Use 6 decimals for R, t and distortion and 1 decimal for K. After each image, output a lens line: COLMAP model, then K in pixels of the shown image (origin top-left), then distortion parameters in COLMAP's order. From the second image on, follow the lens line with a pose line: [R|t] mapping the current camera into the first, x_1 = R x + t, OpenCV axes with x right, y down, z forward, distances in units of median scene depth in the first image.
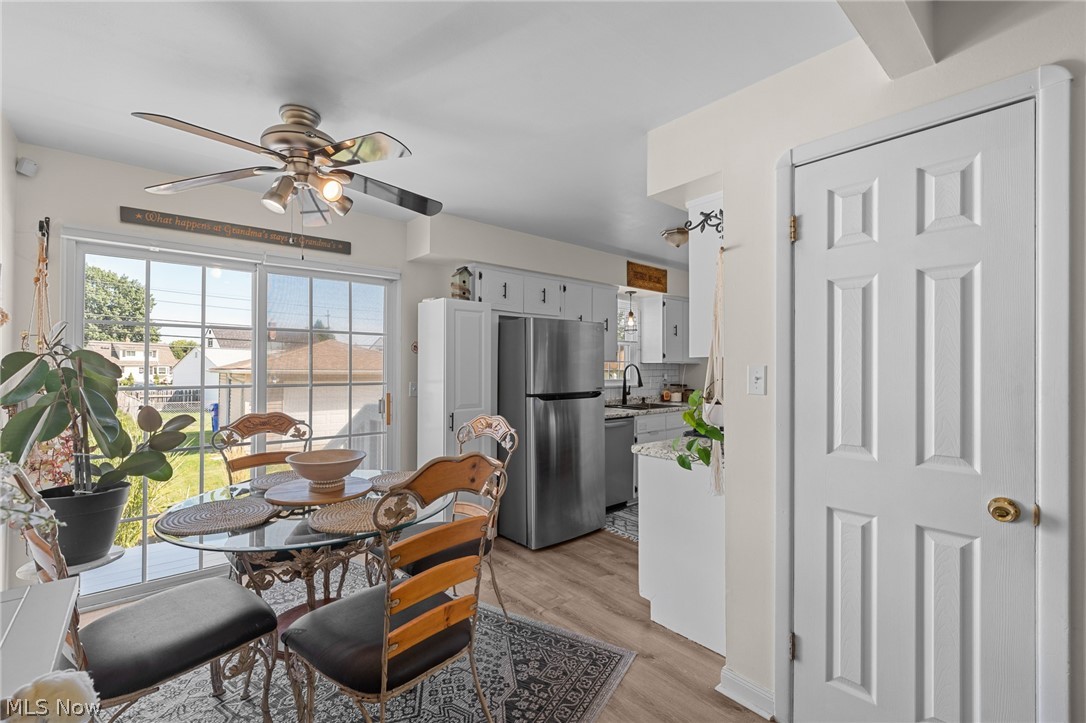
lens RADIAL K [[465.5, 0, 543.1], [0, 465.5, 365.1], [0, 0, 1]] dist [-0.000686, -0.000106]
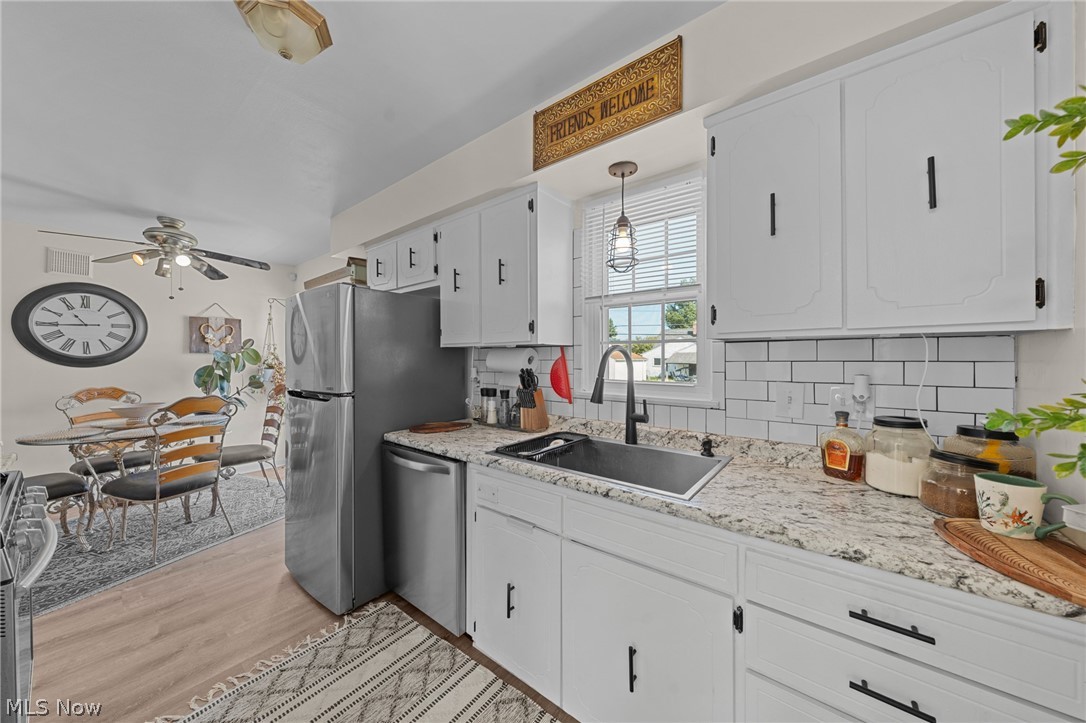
lens RADIAL K [[368.6, 0, 546.7], [0, 368.6, 359.7], [0, 0, 1]] dist [0.000145, 0.000187]
pose [[0.201636, 0.004116, -0.979452, 0.495842], [0.006319, 0.999965, 0.005503, 0.007435], [0.979440, -0.007299, 0.201603, 0.880488]]
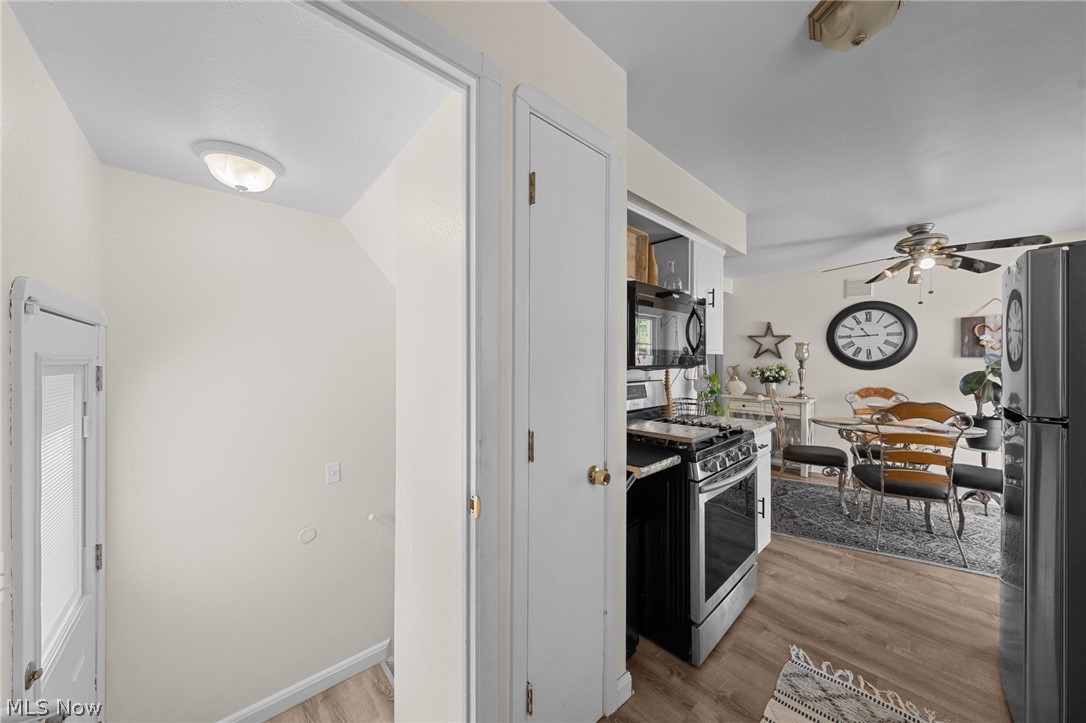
lens RADIAL K [[368.6, 0, 546.7], [0, 368.6, 359.7], [0, 0, 1]] dist [0.000145, 0.000187]
pose [[-0.999054, -0.002789, -0.043404, 0.424449], [-0.002275, 0.999927, -0.011887, 0.008089], [0.043434, -0.011777, -0.998987, 0.982053]]
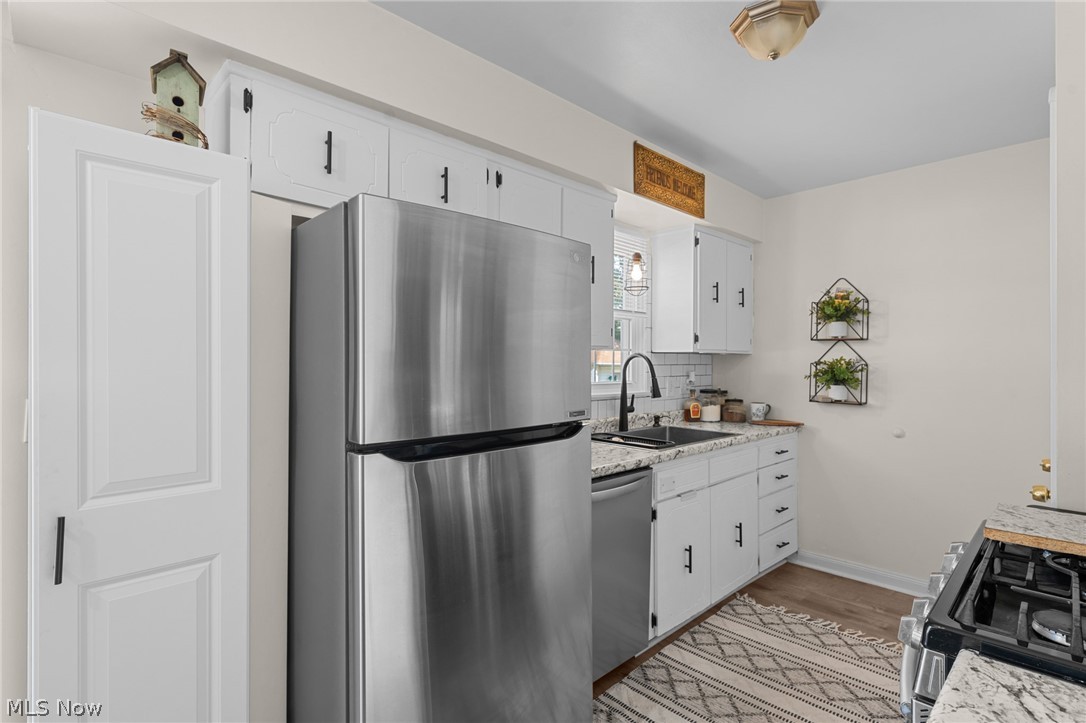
lens RADIAL K [[530.0, 0, 543.0], [0, 530.0, 361.5], [0, 0, 1]] dist [0.020422, 0.000053]
pose [[0.998004, 0.002060, 0.063124, 0.047405], [-0.002436, 0.999980, 0.005868, 0.003462], [-0.063110, -0.006010, 0.997988, 0.419199]]
